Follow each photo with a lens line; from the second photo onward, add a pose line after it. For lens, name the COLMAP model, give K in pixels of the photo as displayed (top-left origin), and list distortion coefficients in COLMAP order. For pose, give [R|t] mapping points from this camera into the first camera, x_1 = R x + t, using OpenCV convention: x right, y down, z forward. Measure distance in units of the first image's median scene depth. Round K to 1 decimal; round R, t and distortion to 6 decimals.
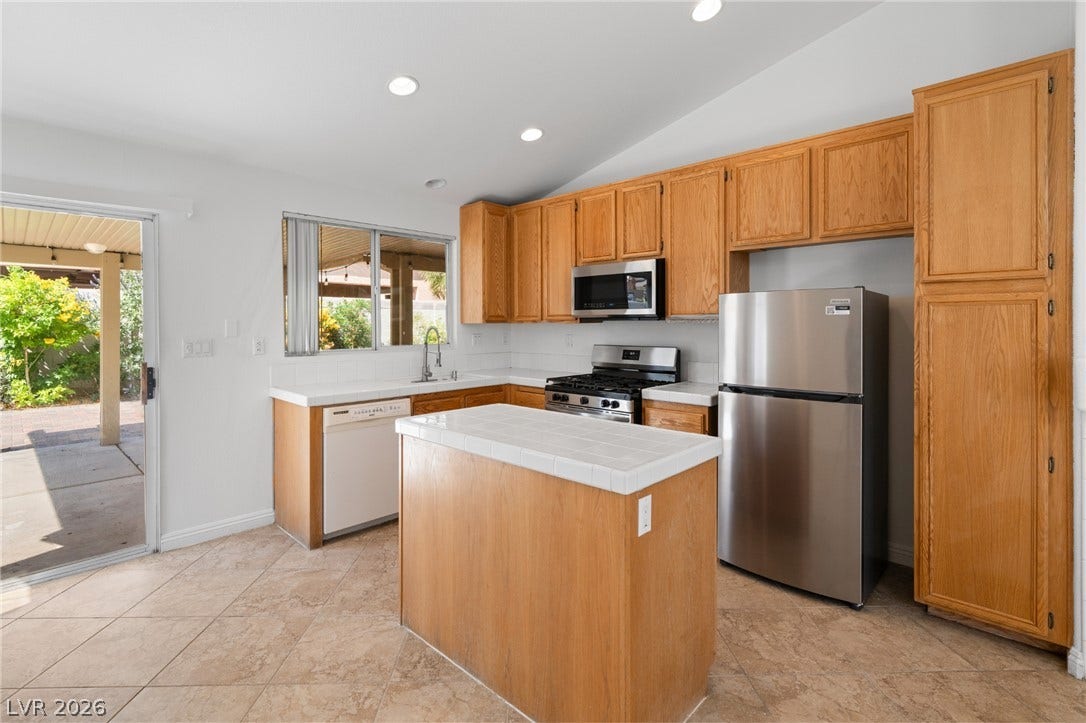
lens RADIAL K [[510.9, 0, 533.2], [0, 510.9, 323.4], [0, 0, 1]] dist [0.002526, -0.000123]
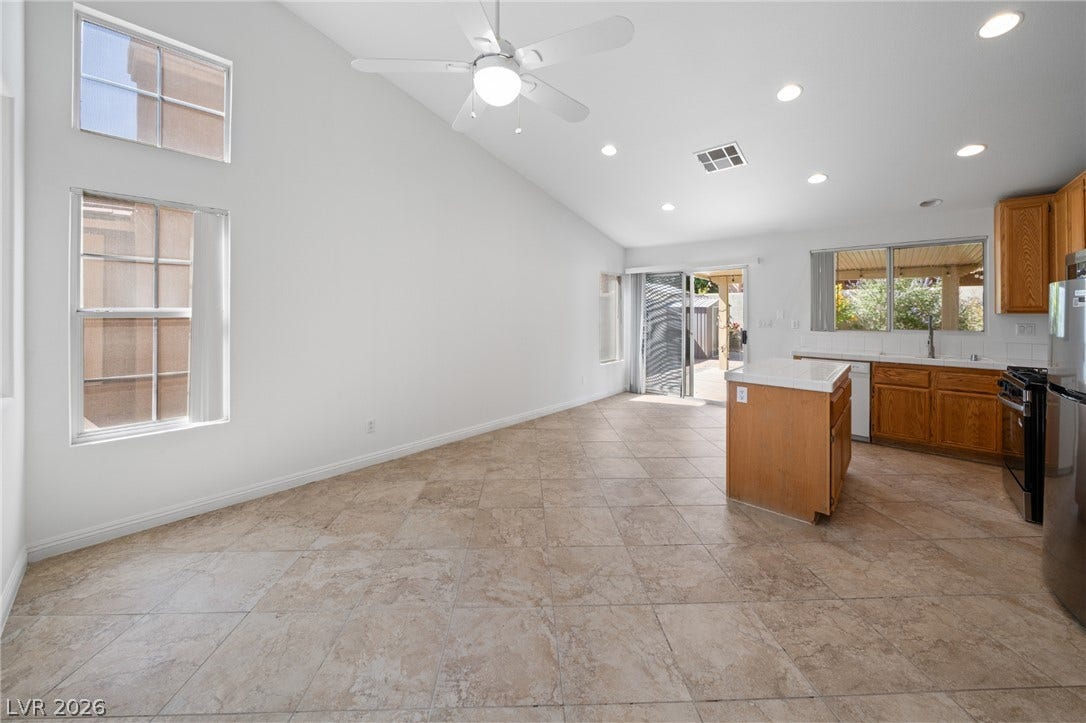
lens RADIAL K [[390.0, 0, 535.5], [0, 390.0, 310.0], [0, 0, 1]] dist [-0.007656, 0.000376]
pose [[0.013262, 0.000653, -0.999912, 1.005931], [-0.003149, 0.999995, 0.000611, -0.006590], [0.999907, 0.003141, 0.013264, 0.012756]]
